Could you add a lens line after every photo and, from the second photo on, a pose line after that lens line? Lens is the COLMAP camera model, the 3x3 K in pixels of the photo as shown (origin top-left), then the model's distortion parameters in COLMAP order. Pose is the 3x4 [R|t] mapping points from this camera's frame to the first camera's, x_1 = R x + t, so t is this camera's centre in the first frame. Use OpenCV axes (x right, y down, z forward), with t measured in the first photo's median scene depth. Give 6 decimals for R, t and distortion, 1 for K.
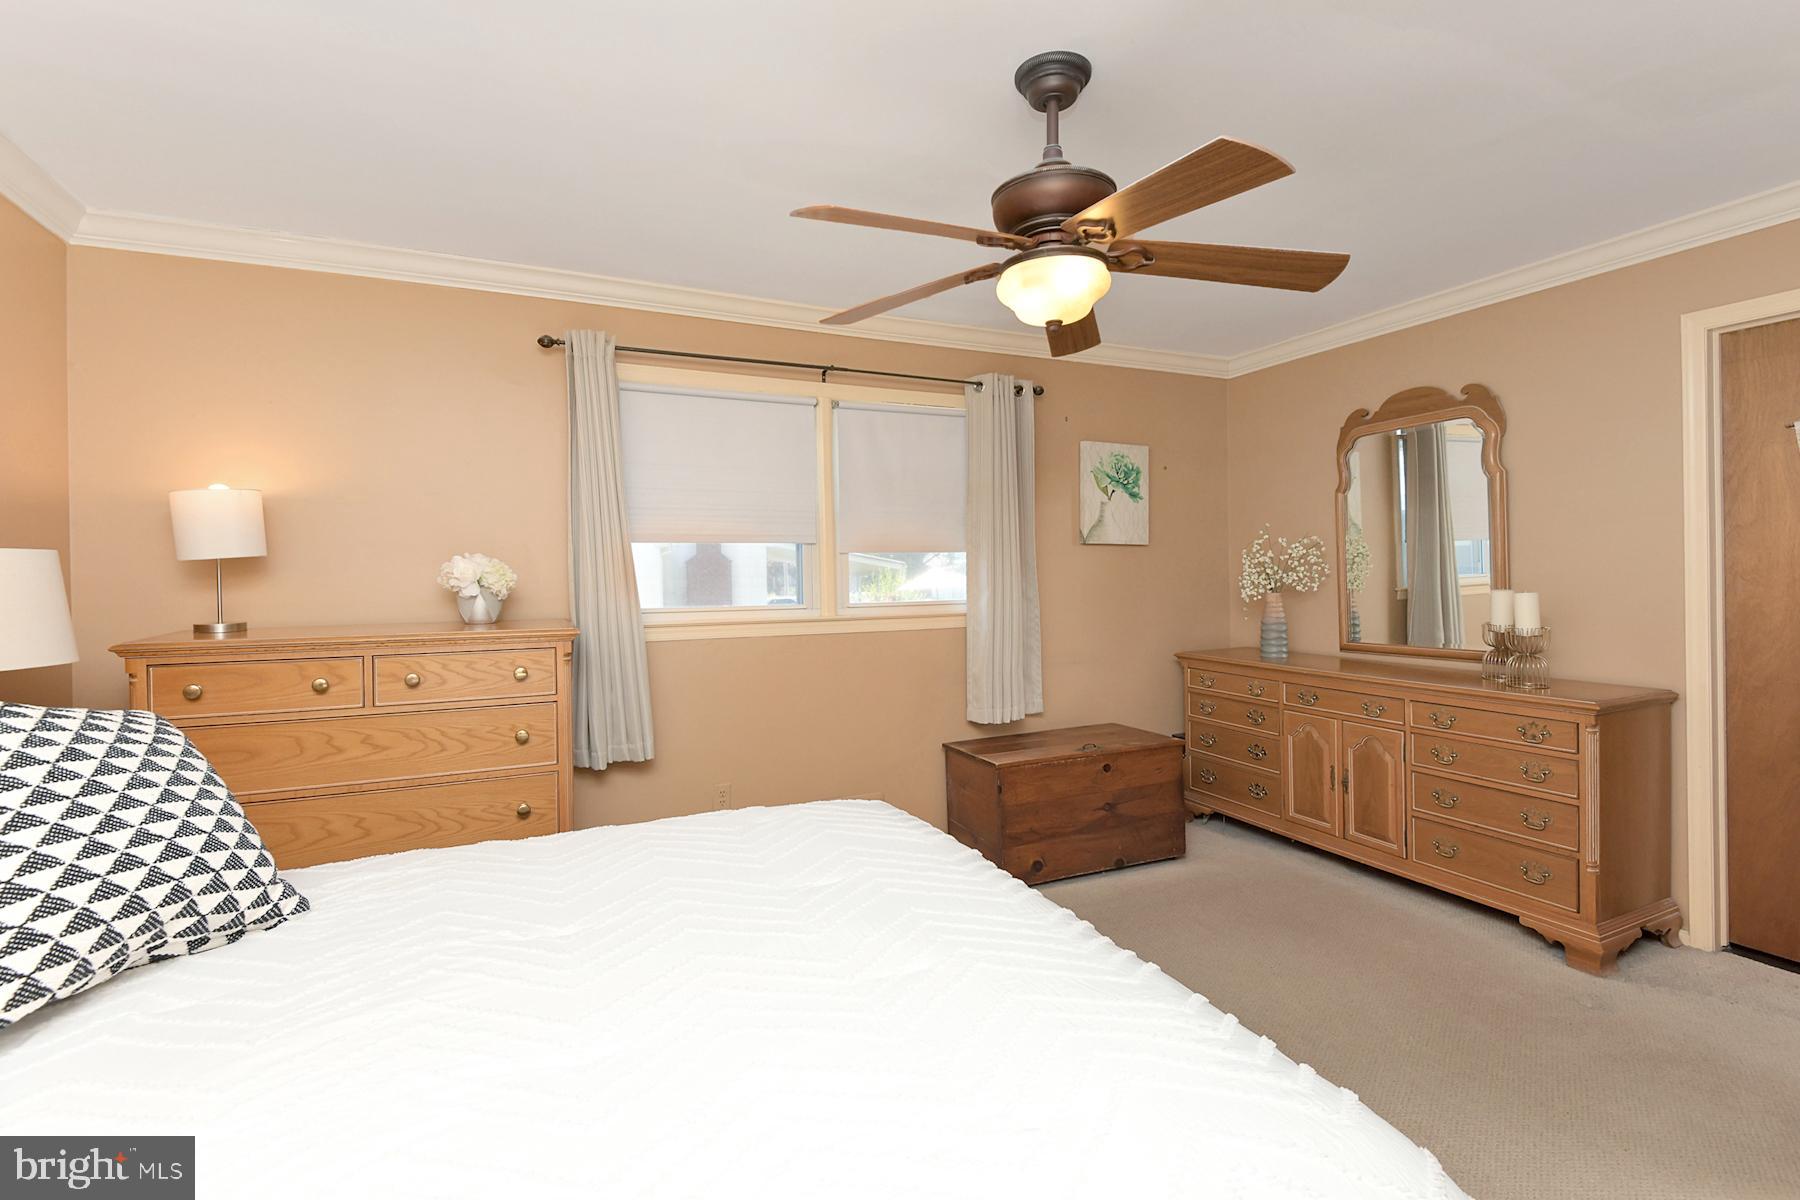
lens RADIAL K [[841.0, 0, 907.7], [0, 841.0, 582.4], [0, 0, 1]] dist [-0.002255, -0.001016]
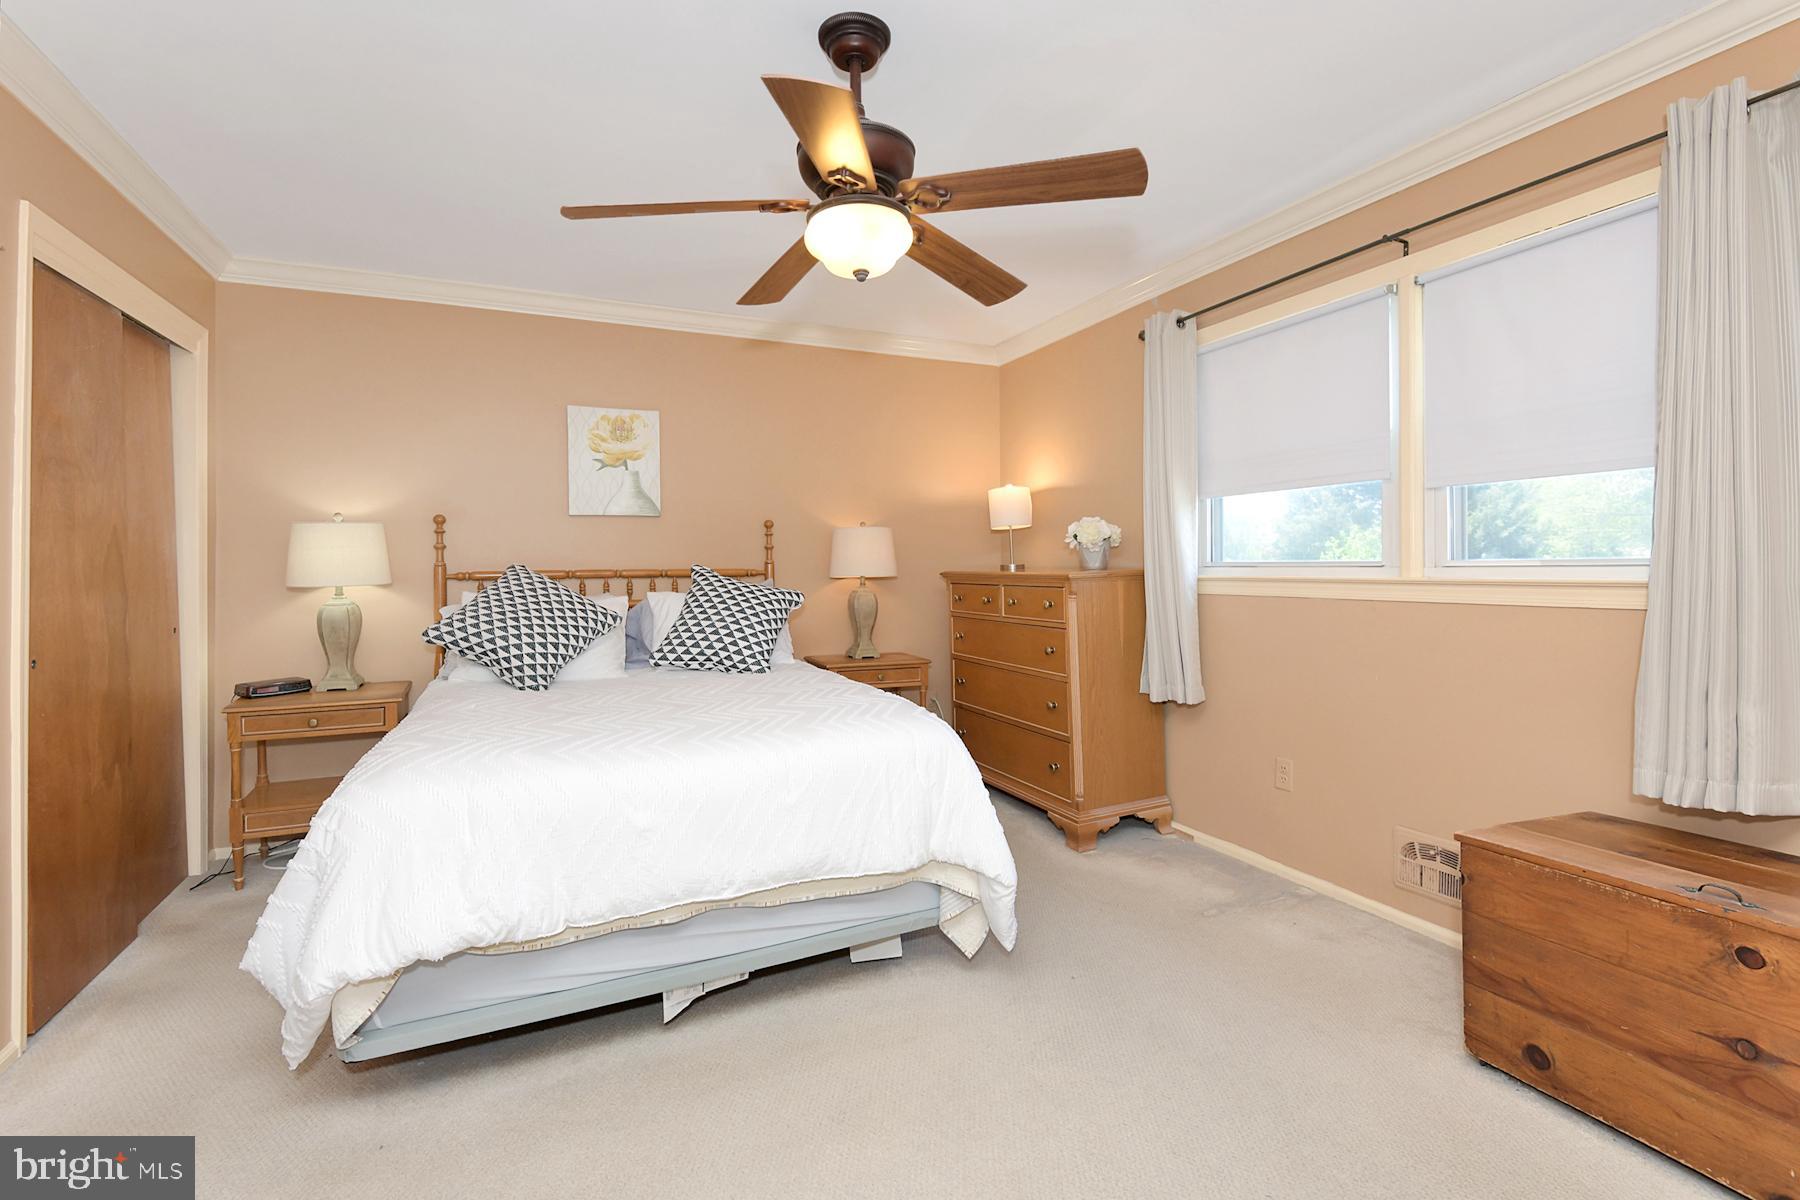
lens RADIAL K [[833.2, 0, 898.4], [0, 833.2, 566.1], [0, 0, 1]] dist [0.010362, -0.013970]
pose [[-0.034512, 0.015271, -0.999288, 0.700457], [0.000415, 0.999883, 0.015265, 0.021035], [0.999404, 0.000112, -0.034515, 0.629760]]
